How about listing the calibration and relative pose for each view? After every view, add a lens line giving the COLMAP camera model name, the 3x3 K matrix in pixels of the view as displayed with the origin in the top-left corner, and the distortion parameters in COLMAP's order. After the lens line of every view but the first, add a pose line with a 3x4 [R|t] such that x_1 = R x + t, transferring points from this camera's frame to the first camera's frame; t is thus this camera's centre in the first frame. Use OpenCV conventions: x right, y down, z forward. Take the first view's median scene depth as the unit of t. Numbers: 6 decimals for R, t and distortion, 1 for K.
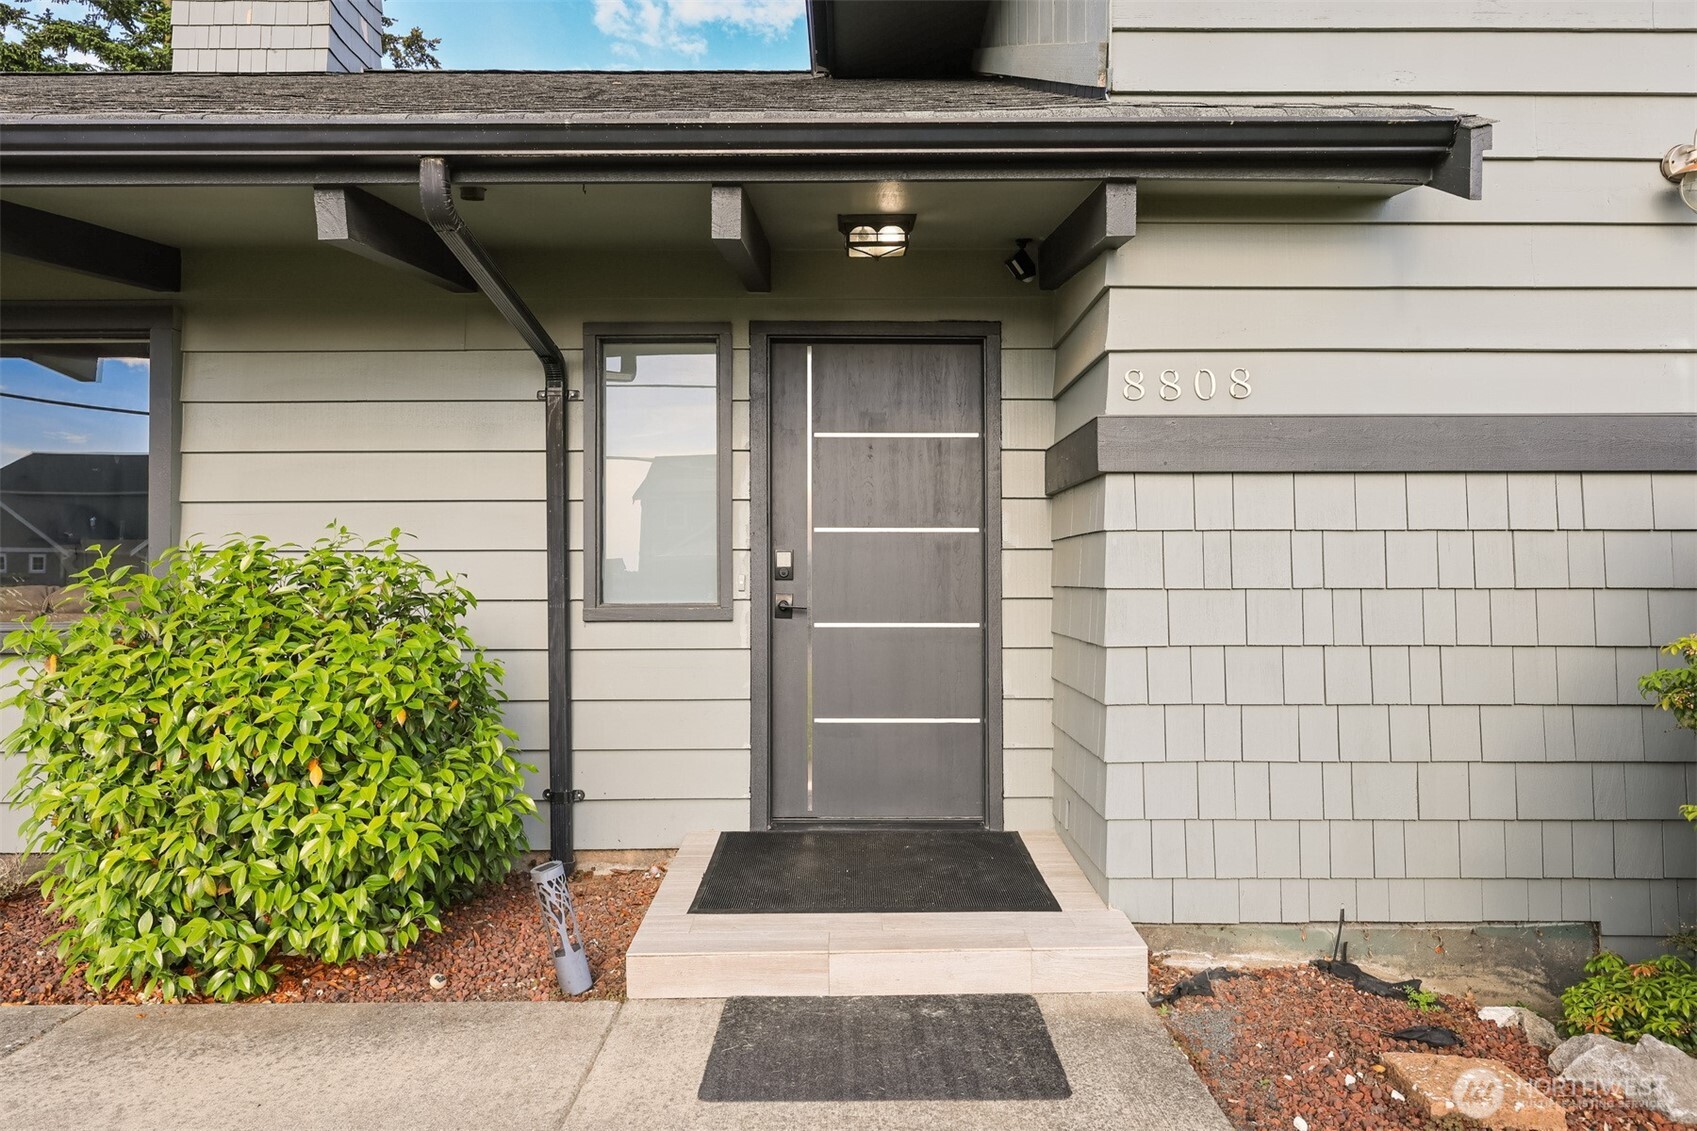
lens RADIAL K [[1085.7, 0, 848.5], [0, 1085.7, 565.5], [0, 0, 1]] dist [0.002541, 0.000336]
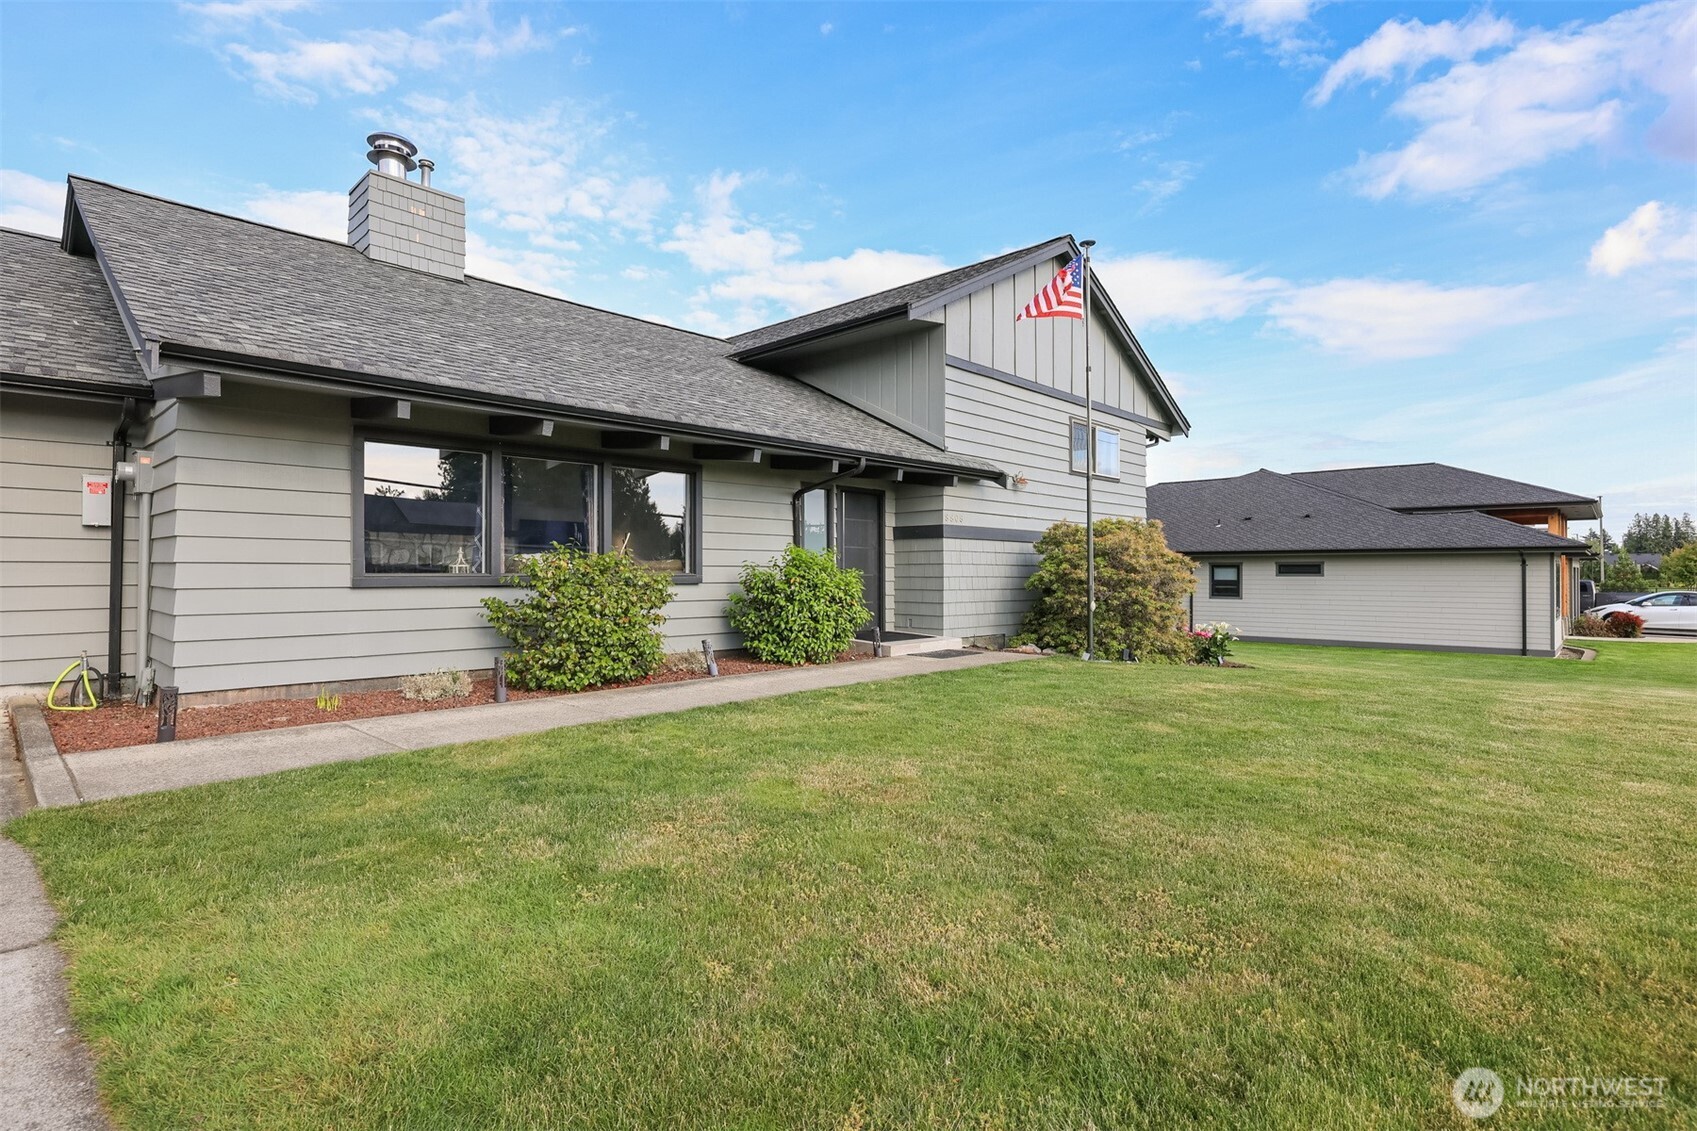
lens RADIAL K [[797.5, 0, 848.5], [0, 797.5, 565.5], [0, 0, 1]] dist [-0.001266, -0.000089]
pose [[0.671554, 0.004990, 0.740939, -1.954203], [-0.006151, 0.999980, -0.001160, 0.026991], [-0.740930, -0.003779, 0.671572, -0.700243]]
